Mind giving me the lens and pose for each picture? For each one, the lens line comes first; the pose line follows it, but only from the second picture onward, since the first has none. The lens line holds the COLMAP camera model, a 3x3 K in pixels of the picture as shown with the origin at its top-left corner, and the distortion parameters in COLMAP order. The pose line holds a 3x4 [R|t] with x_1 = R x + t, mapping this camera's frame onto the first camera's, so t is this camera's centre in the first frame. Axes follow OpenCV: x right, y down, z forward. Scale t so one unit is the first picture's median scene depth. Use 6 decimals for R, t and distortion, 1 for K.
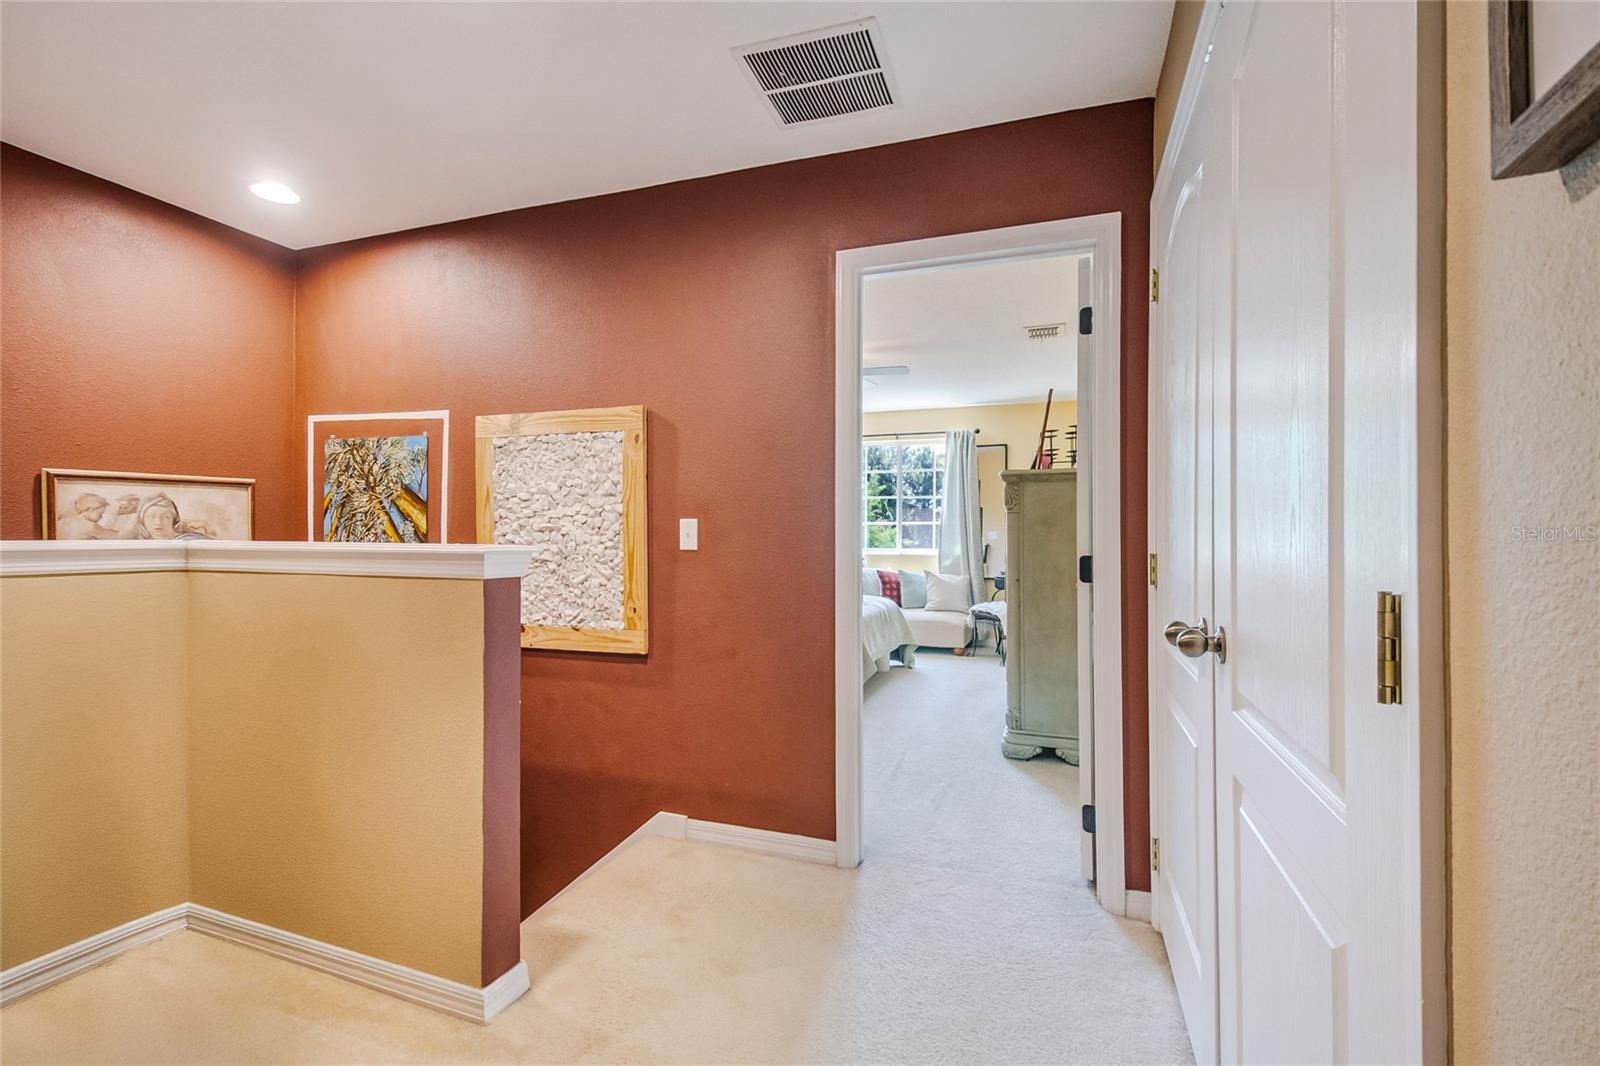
lens RADIAL K [[702.0, 0, 799.3], [0, 702.0, 532.6], [0, 0, 1]] dist [0.001475, -0.012303]
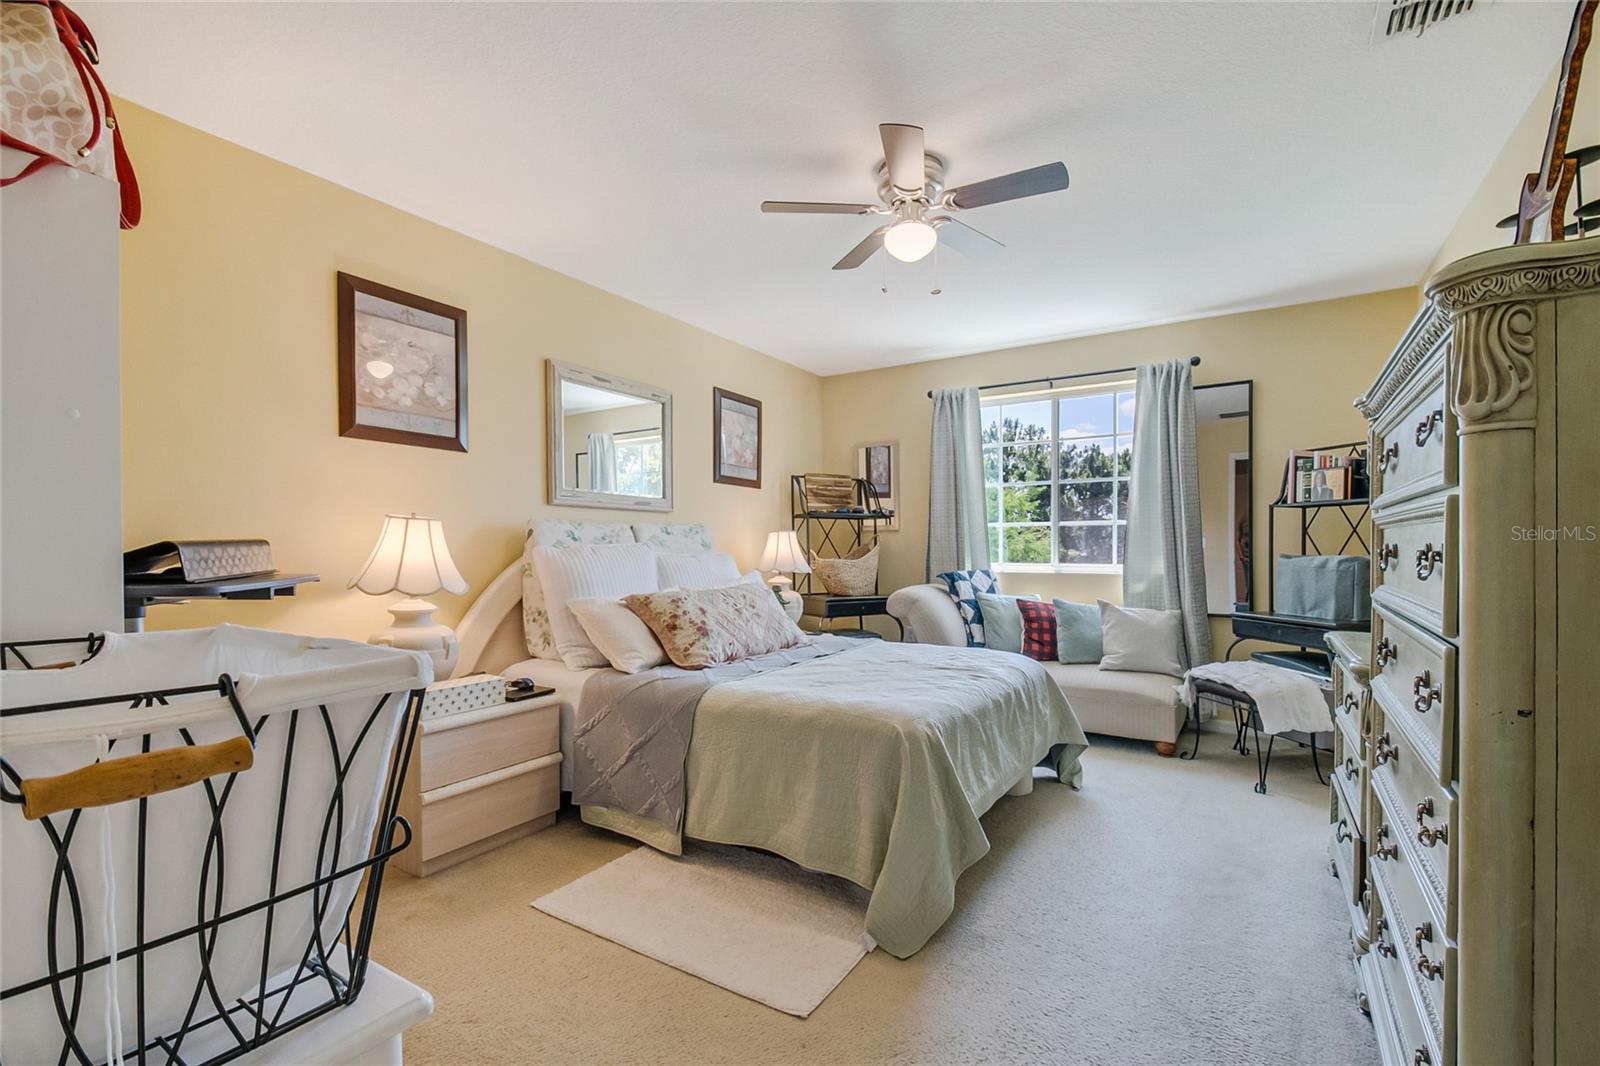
lens RADIAL K [[702.0, 0, 803.0], [0, 702.0, 539.5], [0, 0, 1]] dist [0.001475, -0.012303]
pose [[0.976994, -0.002241, -0.213256, 0.061472], [0.000973, 0.999981, -0.006050, 0.005270], [0.213265, 0.005703, 0.976978, 0.371666]]
